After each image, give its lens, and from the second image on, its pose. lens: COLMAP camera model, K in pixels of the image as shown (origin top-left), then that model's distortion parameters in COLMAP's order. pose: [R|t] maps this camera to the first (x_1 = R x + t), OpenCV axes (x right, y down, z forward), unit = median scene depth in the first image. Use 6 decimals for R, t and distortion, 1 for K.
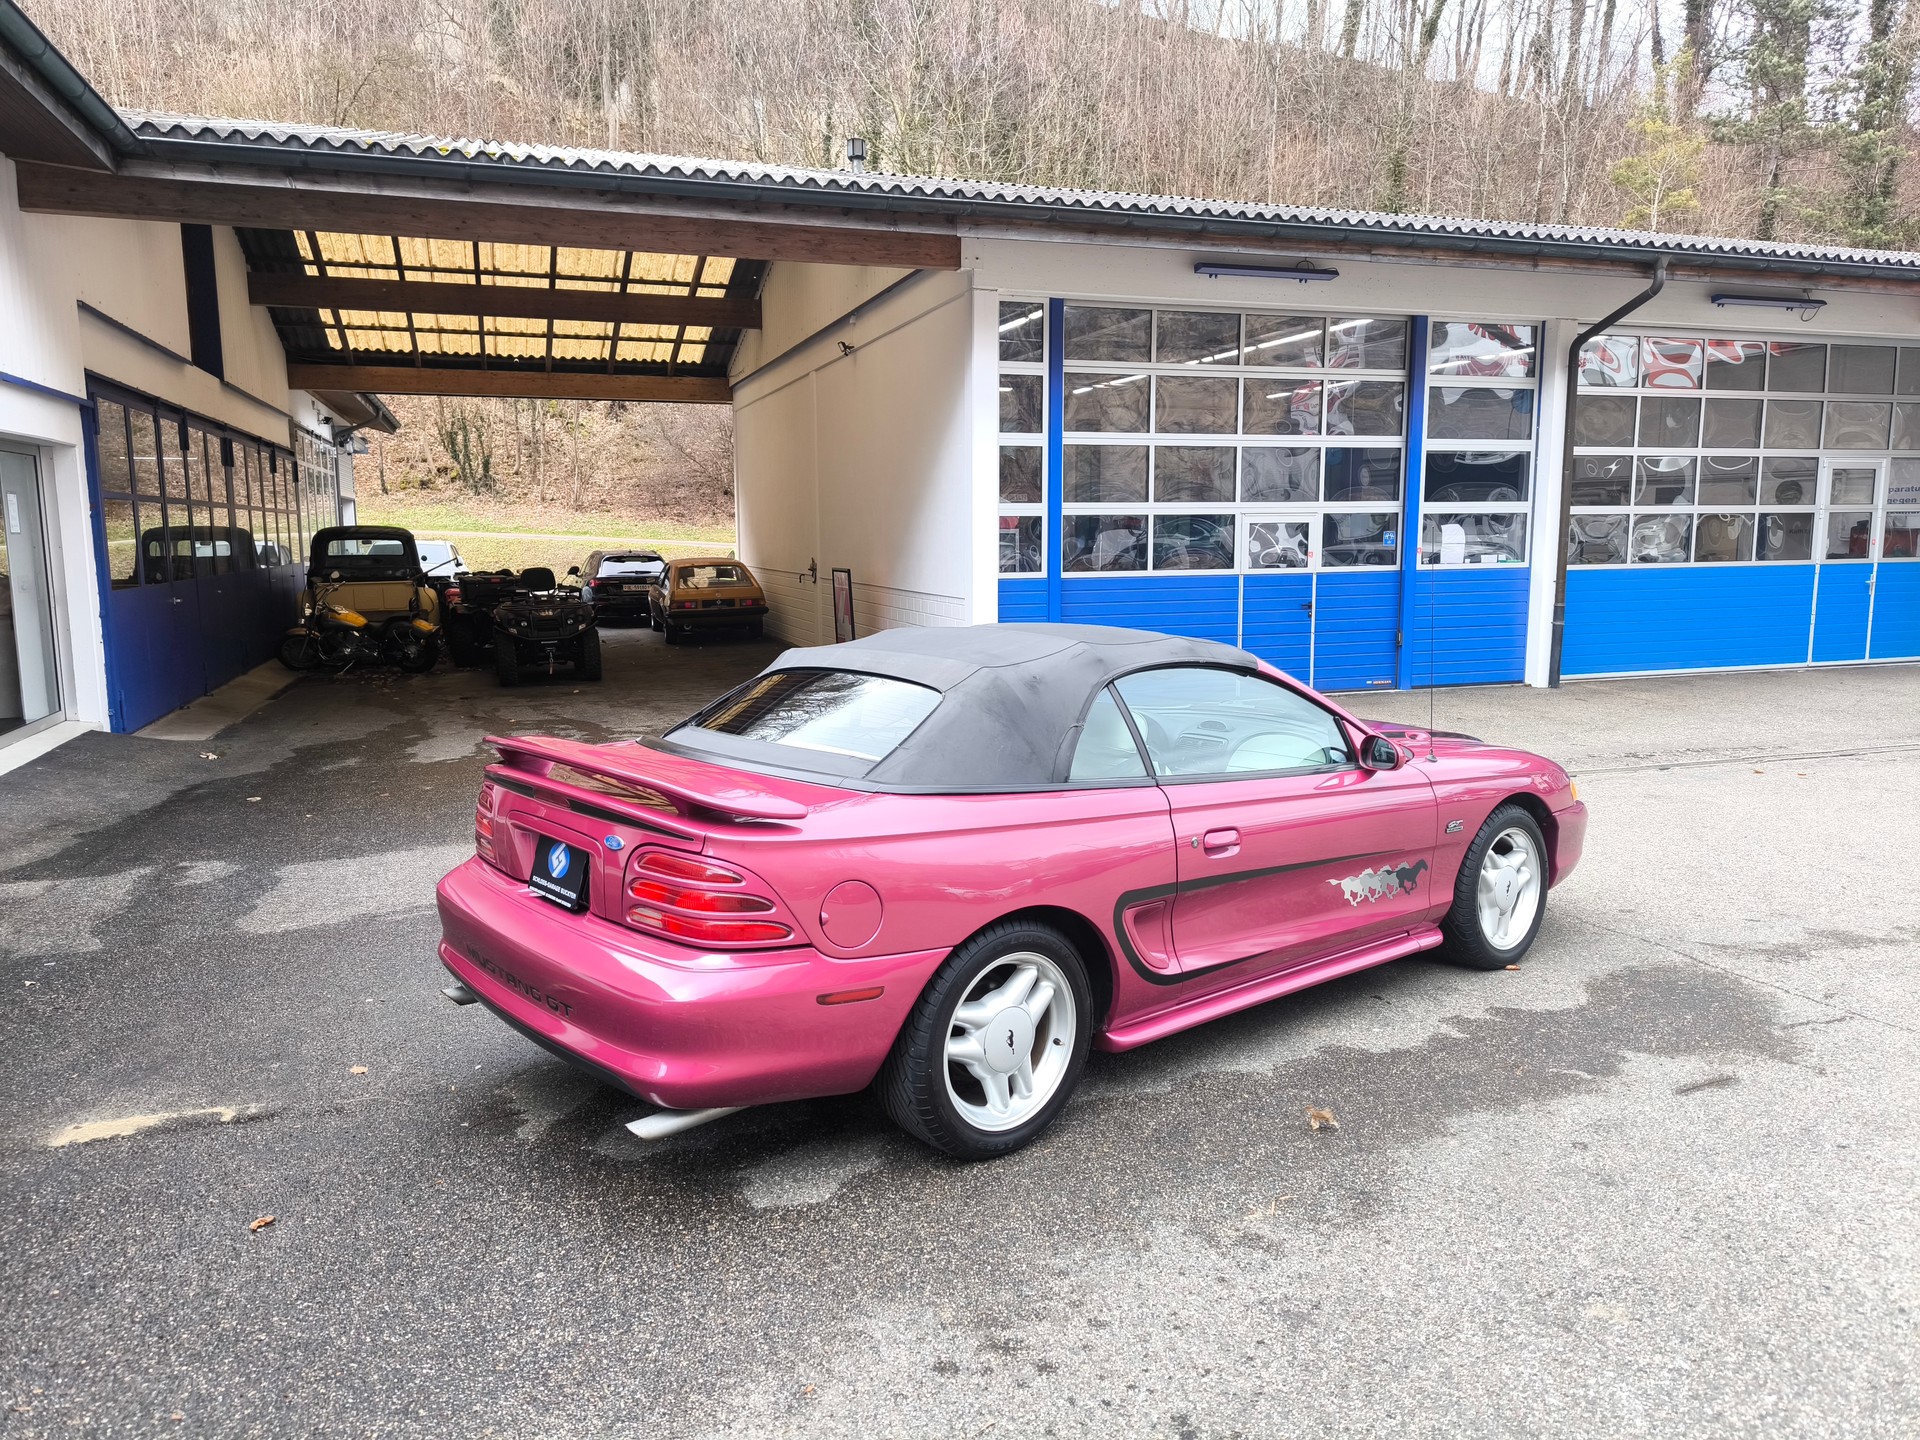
lens RADIAL K [[1333.5, 0, 961.3], [0, 1333.5, 711.5], [0, 0, 1]] dist [0.046703, -0.030120]
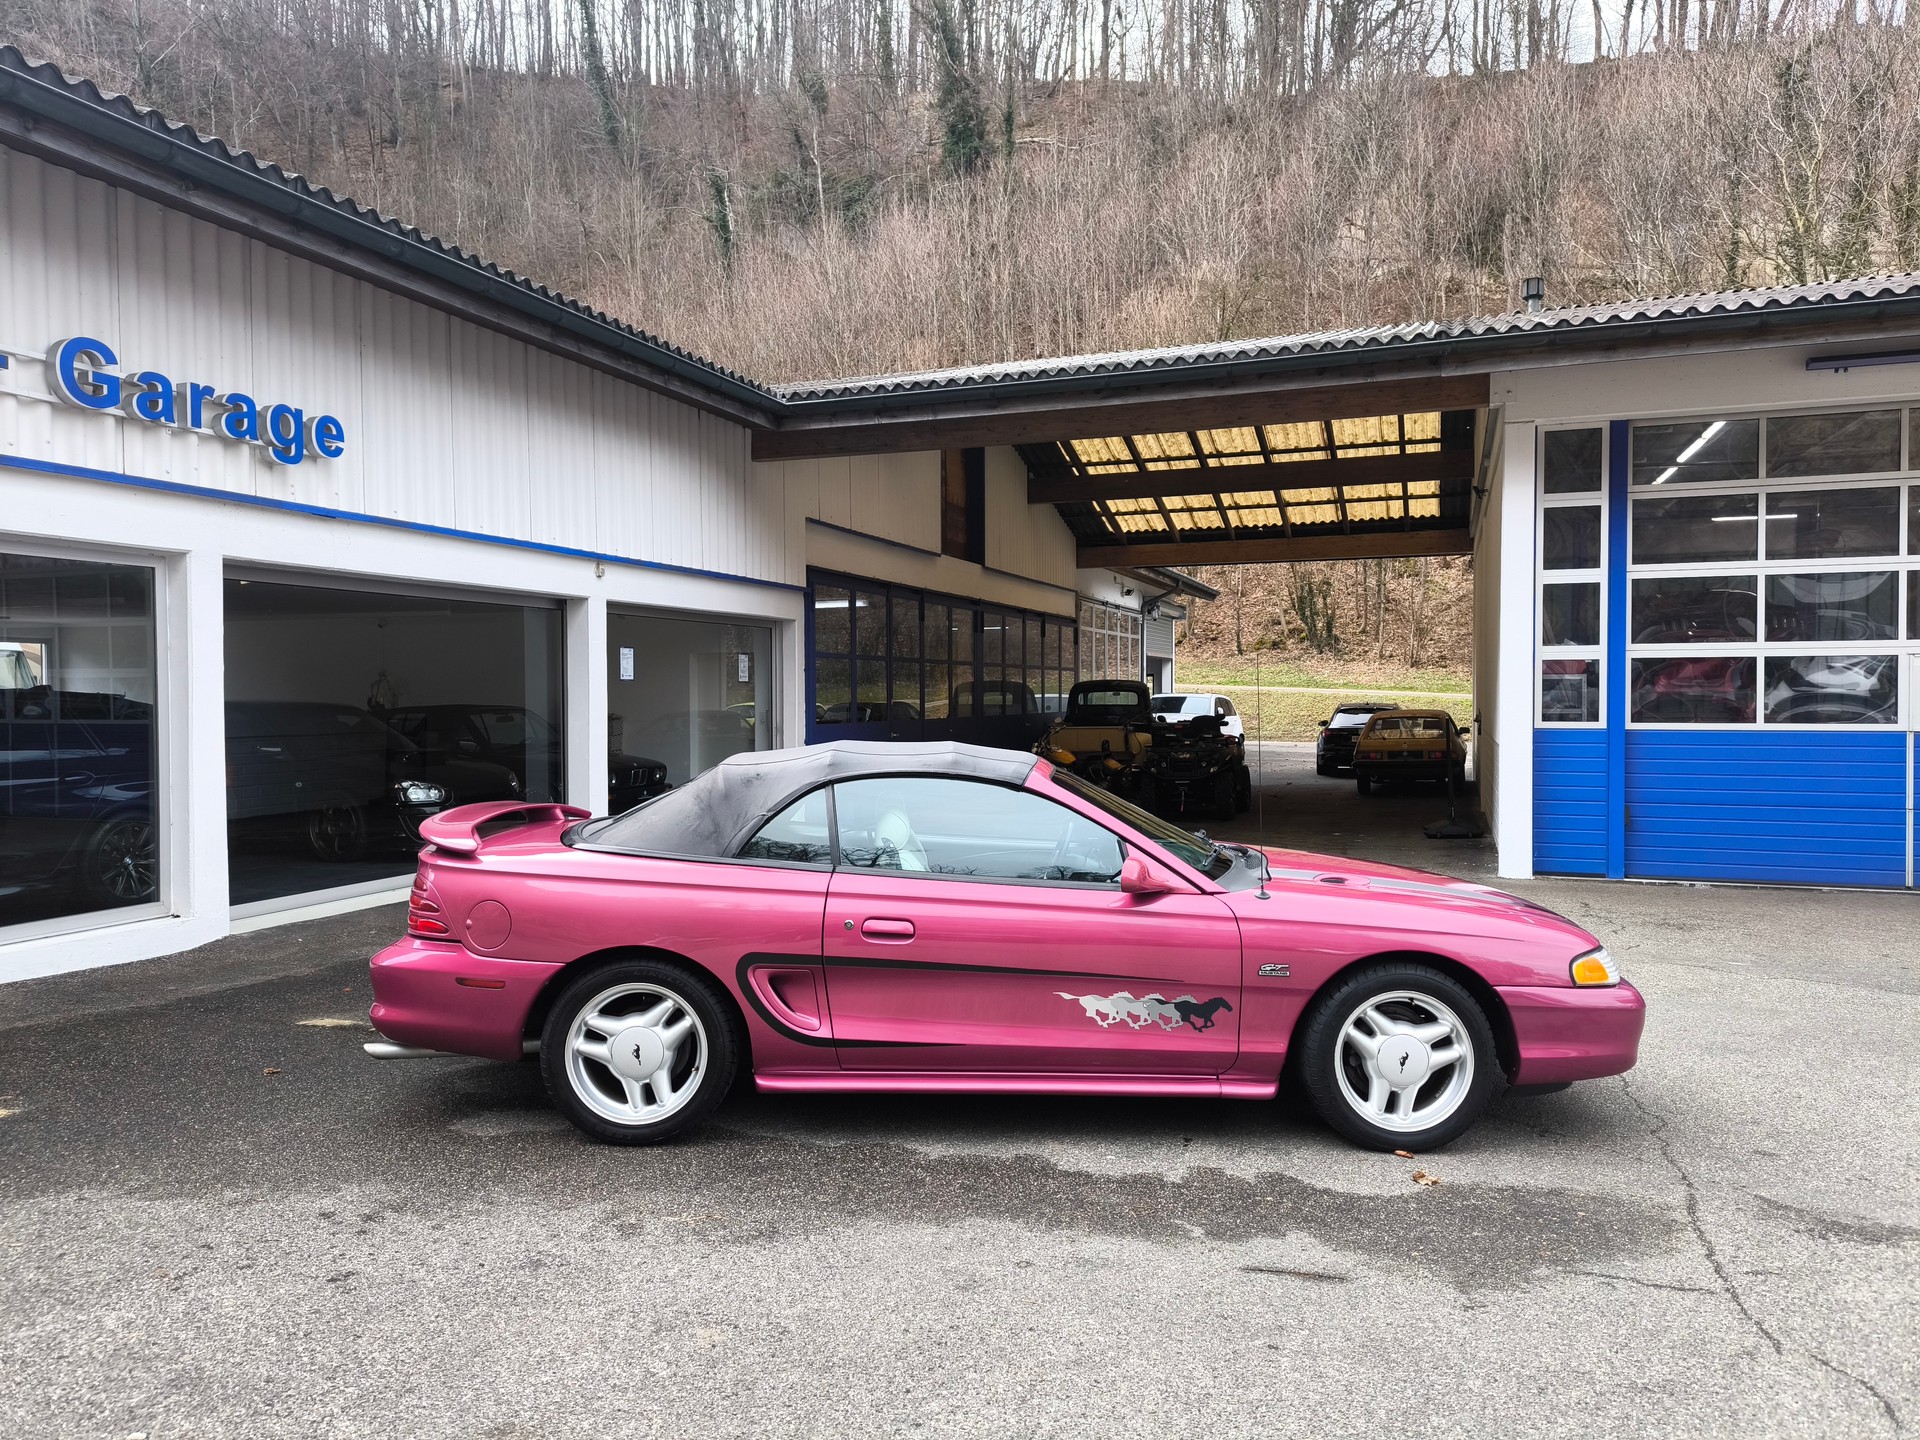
lens RADIAL K [[1333.9, 0, 962.8], [0, 1333.9, 719.2], [0, 0, 1]] dist [0.052055, -0.041858]
pose [[0.780148, 0.014455, -0.625428, 0.265318], [-0.084319, 0.993040, -0.082227, 0.002357], [0.619887, 0.116885, 0.775937, 0.040967]]
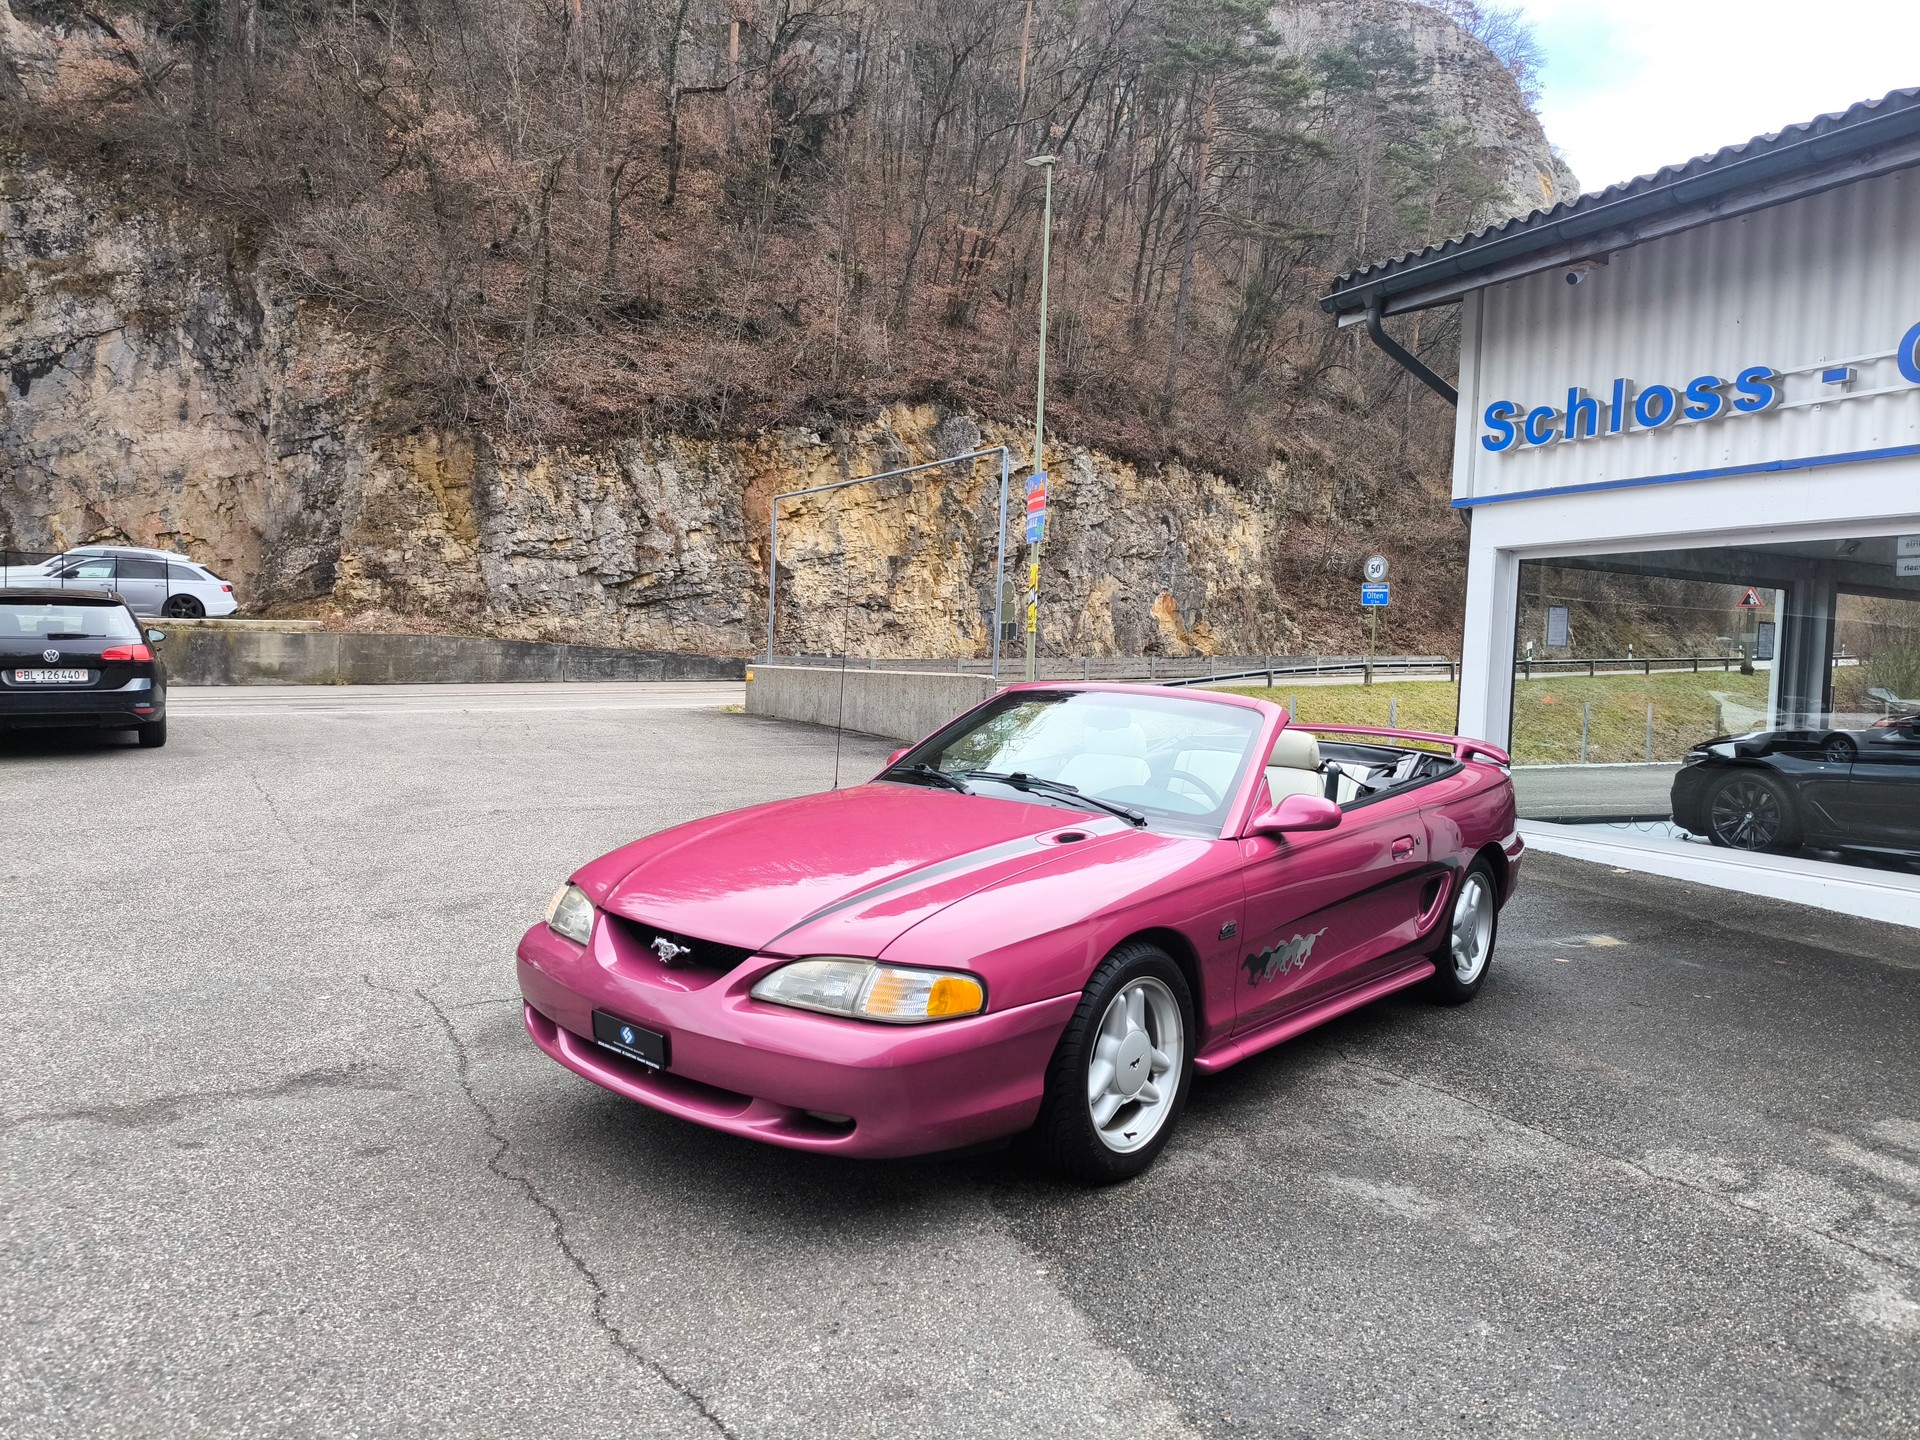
lens RADIAL K [[1333.9, 0, 962.8], [0, 1333.9, 719.2], [0, 0, 1]] dist [0.052055, -0.041858]
pose [[-0.985983, -0.026347, -0.164752, 0.145759], [-0.054926, 0.983669, 0.171402, -0.069152], [0.157546, 0.178049, -0.971328, 0.687633]]
